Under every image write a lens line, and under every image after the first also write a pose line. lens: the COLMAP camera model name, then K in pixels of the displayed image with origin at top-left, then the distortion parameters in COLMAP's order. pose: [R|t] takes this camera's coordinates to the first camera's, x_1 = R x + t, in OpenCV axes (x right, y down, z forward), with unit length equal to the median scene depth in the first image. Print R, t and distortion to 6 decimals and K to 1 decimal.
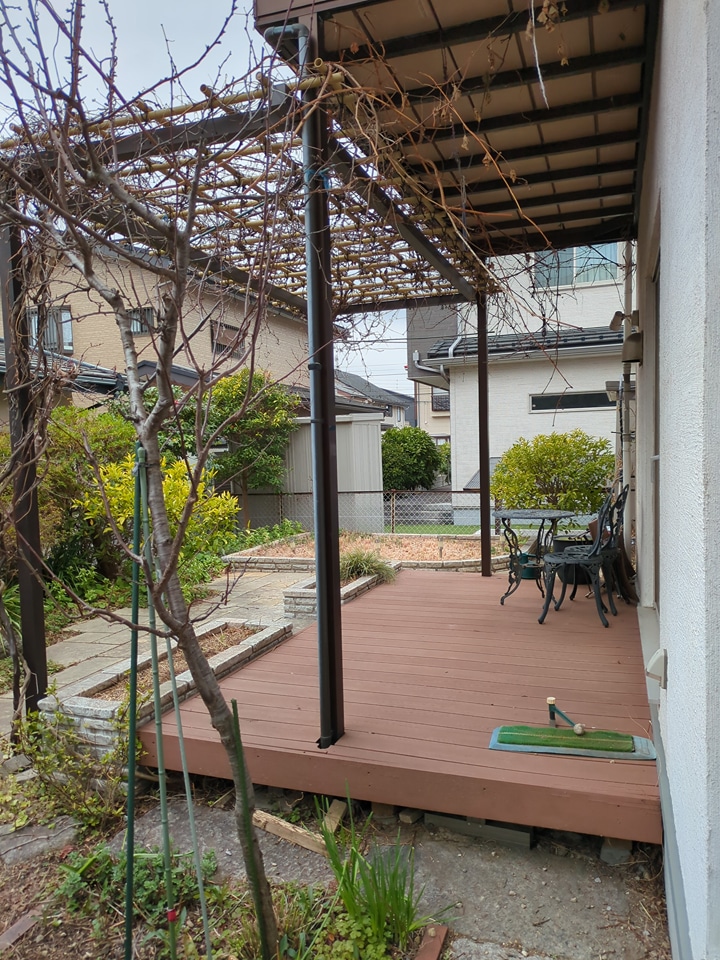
lens RADIAL K [[722.4, 0, 358.7], [0, 722.4, 482.5], [0, 0, 1]] dist [0.006842, -0.003652]
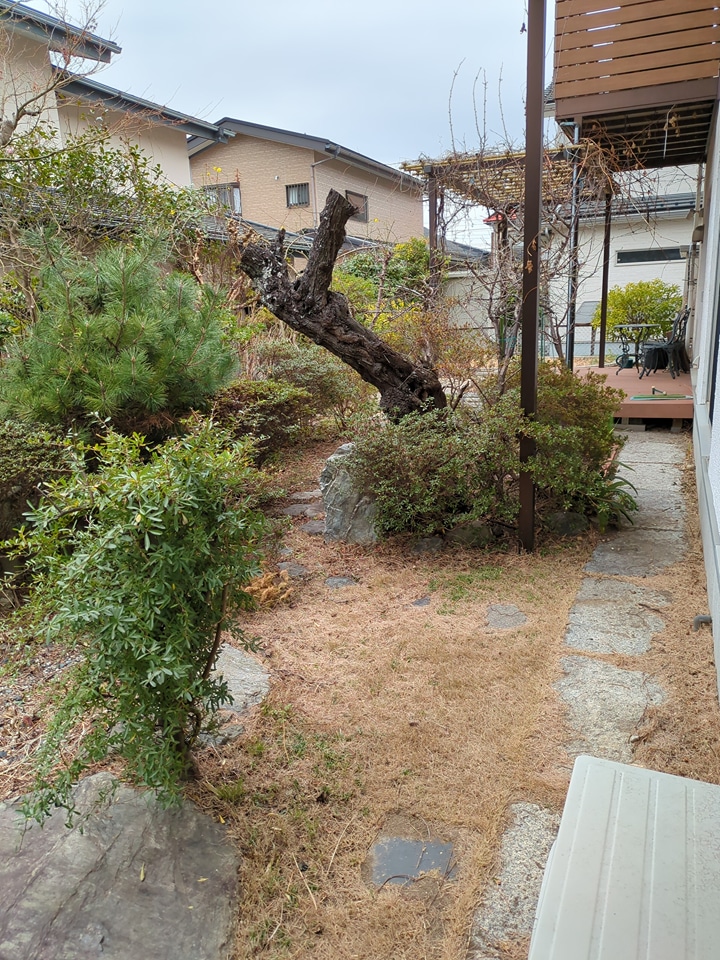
lens RADIAL K [[722.4, 0, 362.7], [0, 722.4, 480.5], [0, 0, 1]] dist [0.006842, -0.003652]
pose [[0.997998, -0.002833, -0.063188, -0.321762], [0.014888, 0.981447, 0.191152, 0.062593], [0.061474, -0.191710, 0.979524, -0.876727]]
